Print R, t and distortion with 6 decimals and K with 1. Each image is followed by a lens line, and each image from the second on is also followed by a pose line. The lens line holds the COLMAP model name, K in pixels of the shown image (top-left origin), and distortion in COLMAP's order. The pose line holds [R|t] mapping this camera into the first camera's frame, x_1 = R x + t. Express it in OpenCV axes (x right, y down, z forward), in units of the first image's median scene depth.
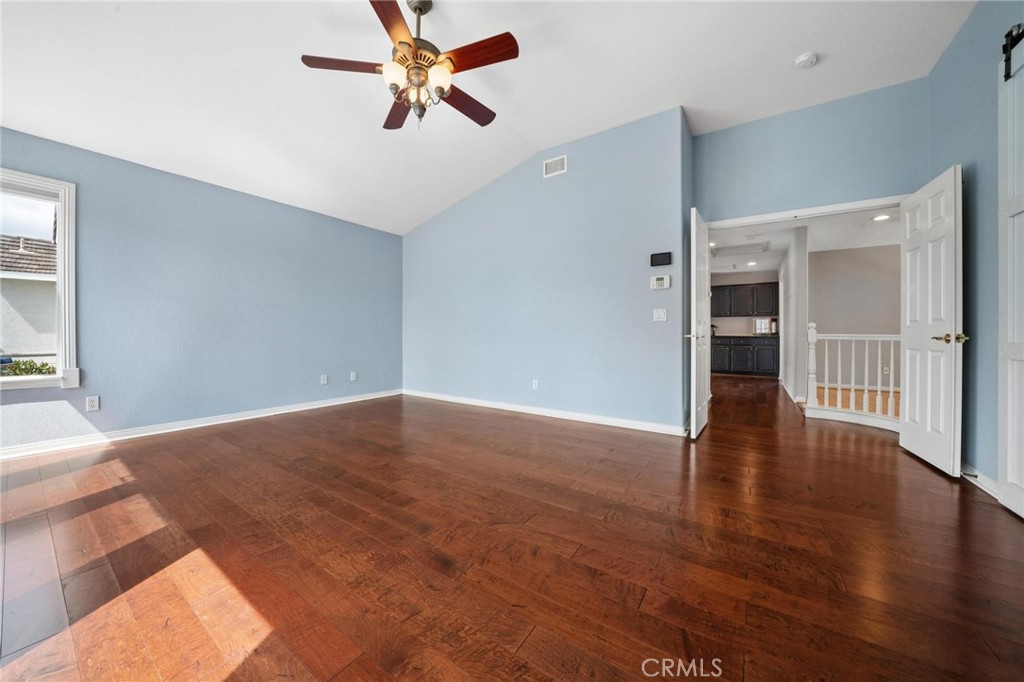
lens RADIAL K [[354.1, 0, 495.5], [0, 354.1, 335.2], [0, 0, 1]] dist [-0.017709, 0.000048]
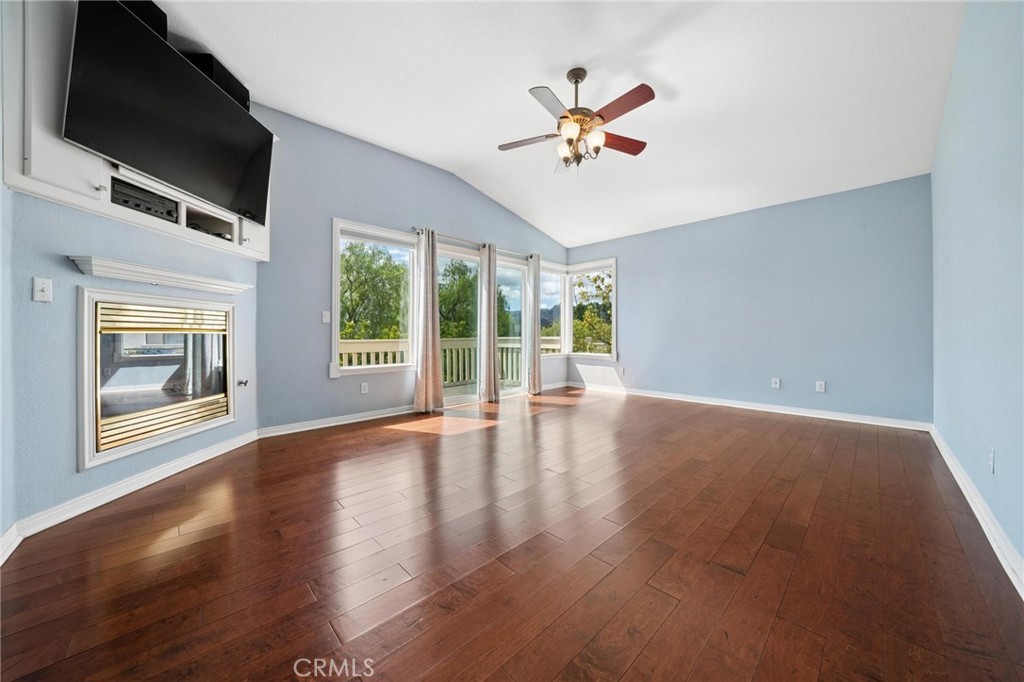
lens RADIAL K [[355.8, 0, 510.3], [0, 355.8, 334.7], [0, 0, 1]] dist [-0.021916, 0.000232]
pose [[-0.179646, 0.000302, -0.983731, 0.740021], [0.000452, 1.000000, 0.000224, 0.000426], [0.983731, -0.000404, -0.179646, 0.670849]]
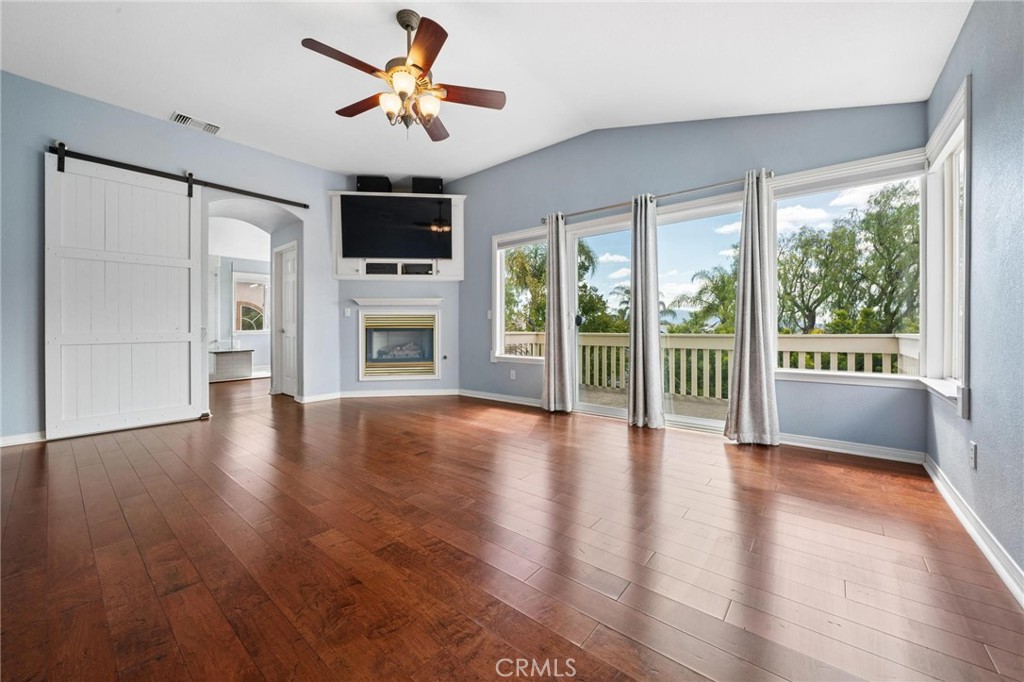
lens RADIAL K [[388.0, 0, 512.2], [0, 388.0, 330.2], [0, 0, 1]] dist [-0.019213, 0.000037]
pose [[-0.997832, 0.000027, 0.065817, -0.419751], [0.000677, 0.999951, 0.009846, -0.007887], [-0.065814, 0.009869, -0.997783, 1.460620]]
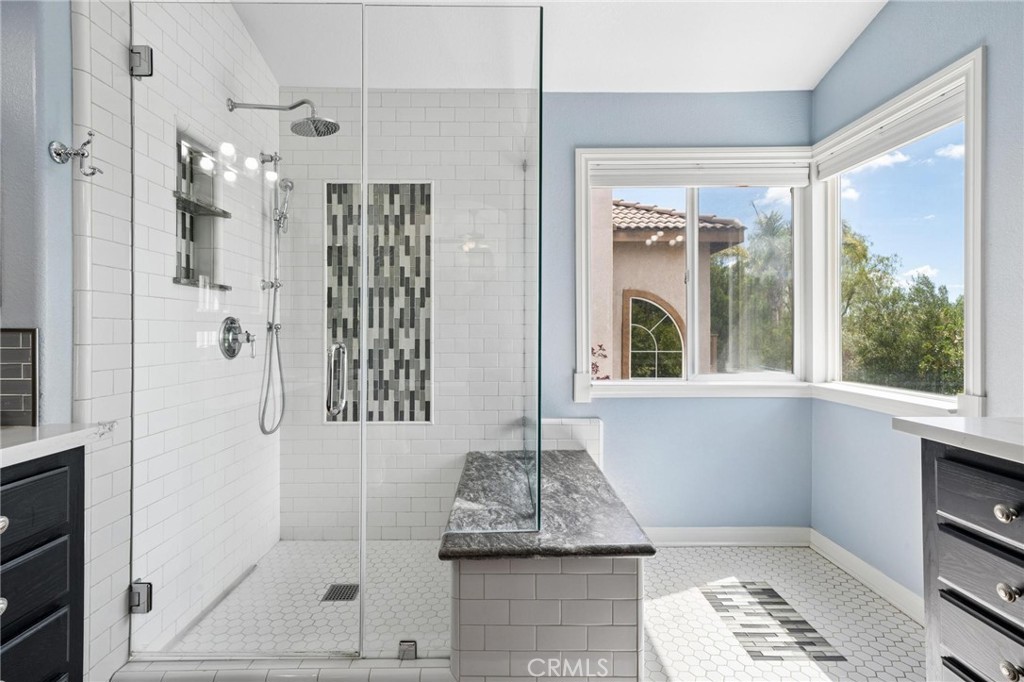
lens RADIAL K [[511.0, 0, 505.8], [0, 511.0, 332.9], [0, 0, 1]] dist [0.014678, 0.001071]
pose [[-0.593176, -0.002481, 0.805069, 0.919652], [0.002096, 0.999987, 0.004626, -0.063704], [-0.805070, 0.004431, -0.593163, -0.270431]]
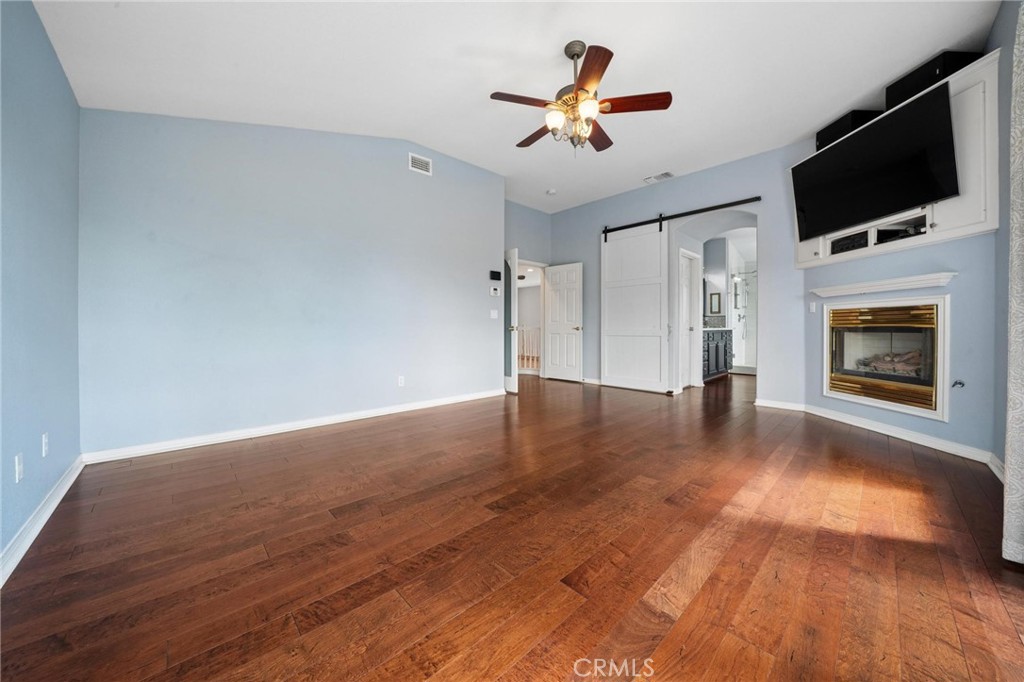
lens RADIAL K [[359.9, 0, 508.8], [0, 359.9, 330.2], [0, 0, 1]] dist [-0.022133, 0.000026]
pose [[0.195615, -0.013400, 0.980589, -0.987784], [0.004703, 0.999908, 0.012726, -0.010323], [-0.980669, 0.002122, 0.195660, 0.666712]]
